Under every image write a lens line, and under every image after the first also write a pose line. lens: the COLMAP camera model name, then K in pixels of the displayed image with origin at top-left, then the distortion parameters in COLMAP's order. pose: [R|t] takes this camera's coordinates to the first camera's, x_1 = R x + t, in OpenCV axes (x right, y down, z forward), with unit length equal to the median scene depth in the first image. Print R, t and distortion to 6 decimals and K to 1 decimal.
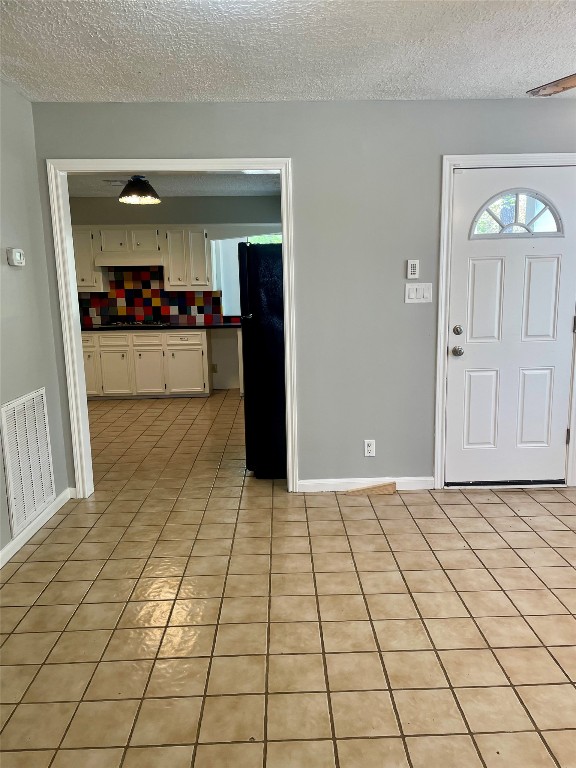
lens RADIAL K [[587.1, 0, 309.1], [0, 587.1, 384.5], [0, 0, 1]] dist [0.052358, -0.005231]
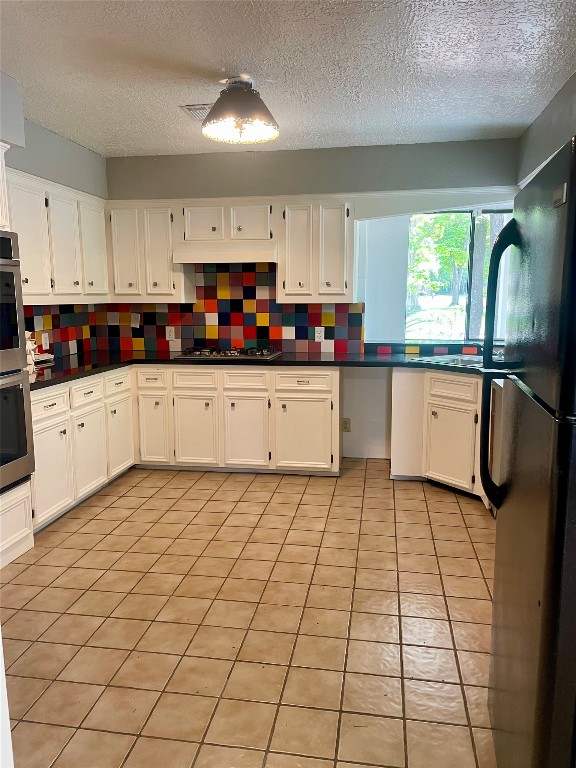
lens RADIAL K [[587.1, 0, 287.7], [0, 587.1, 384.9], [0, 0, 1]] dist [0.052358, -0.005231]
pose [[0.976456, 0.044970, -0.210979, -0.096601], [-0.048687, 0.998736, -0.012457, -0.063617], [0.210152, 0.022436, 0.977411, 0.390004]]
